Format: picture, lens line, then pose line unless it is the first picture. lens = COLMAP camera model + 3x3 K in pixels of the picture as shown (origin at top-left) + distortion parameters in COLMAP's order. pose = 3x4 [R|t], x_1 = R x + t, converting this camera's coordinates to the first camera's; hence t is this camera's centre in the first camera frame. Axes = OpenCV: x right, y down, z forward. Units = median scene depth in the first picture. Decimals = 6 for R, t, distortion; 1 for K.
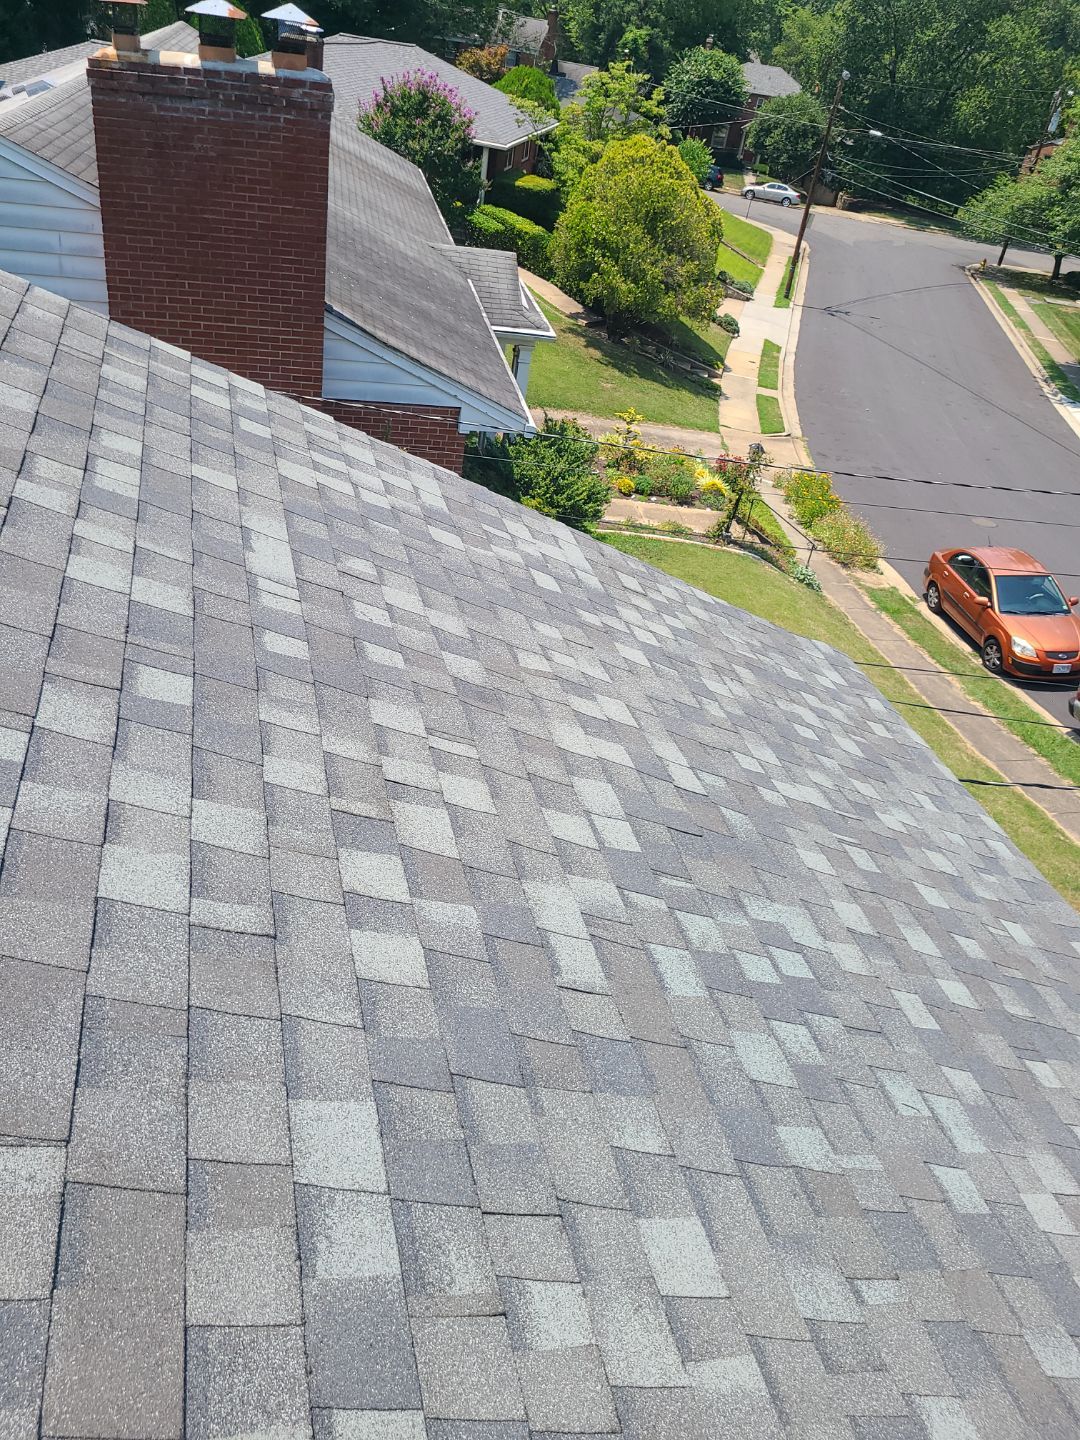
lens RADIAL K [[1097.4, 0, 524.2], [0, 1097.4, 773.7], [0, 0, 1]] dist [0.044544, -0.030773]
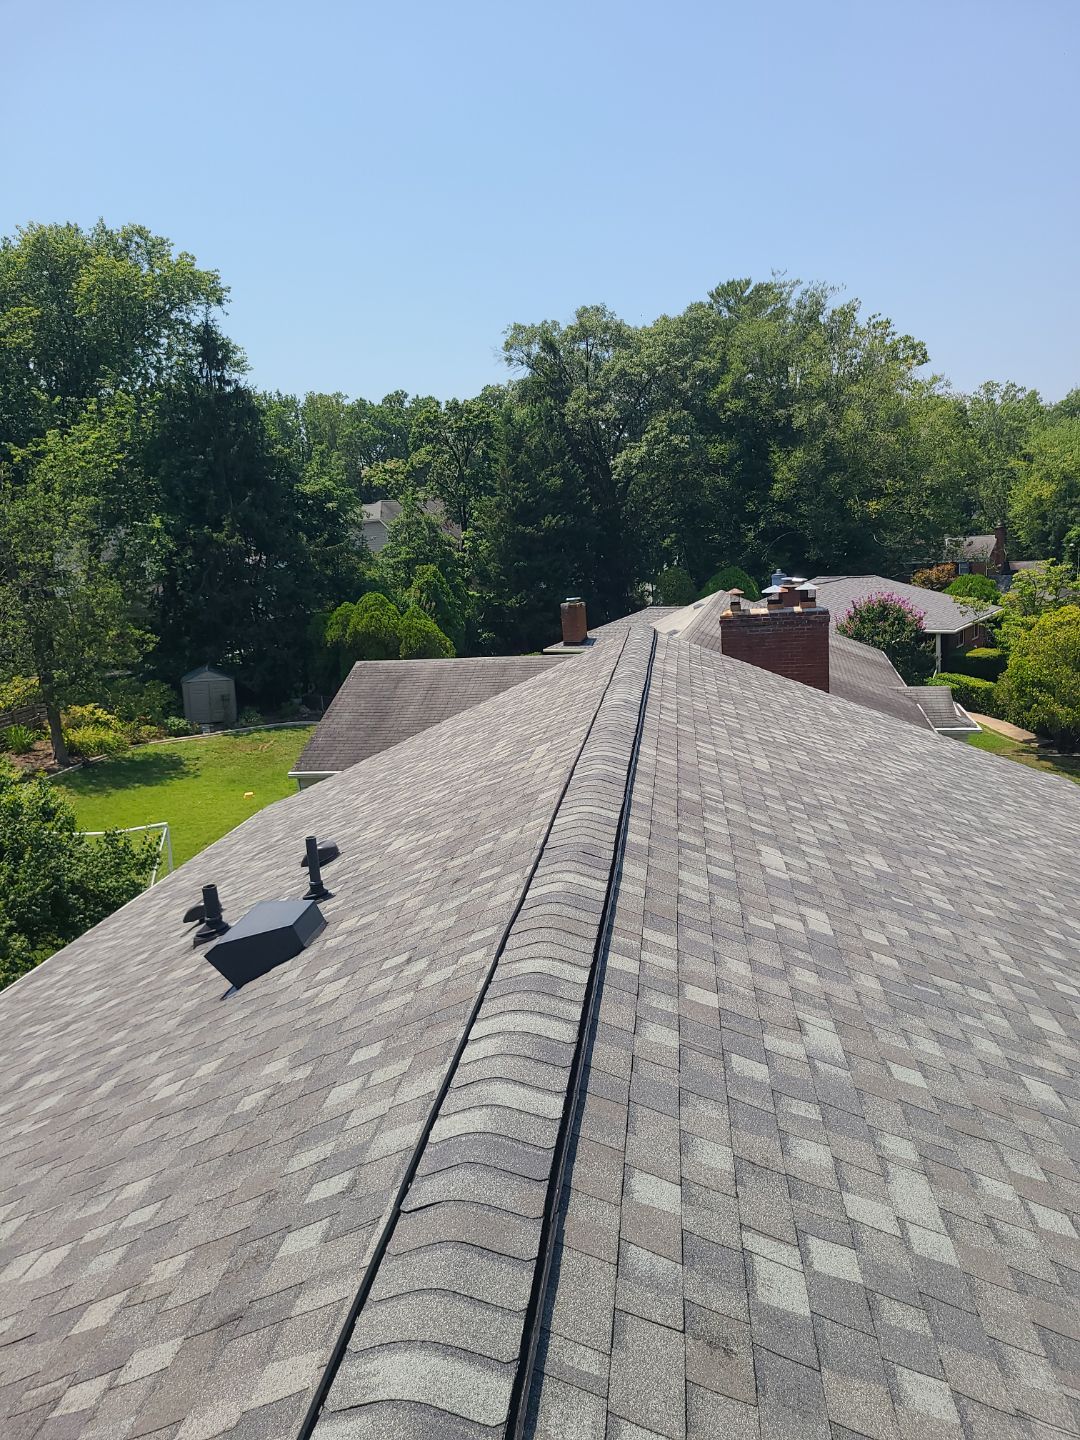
lens RADIAL K [[1097.4, 0, 517.8], [0, 1097.4, 746.8], [0, 0, 1]] dist [0.044544, -0.030773]
pose [[0.908725, -0.113839, -0.401571, 0.041504], [-0.069449, 0.907440, -0.414403, 0.218035], [0.411577, 0.404467, 0.816707, -0.352880]]
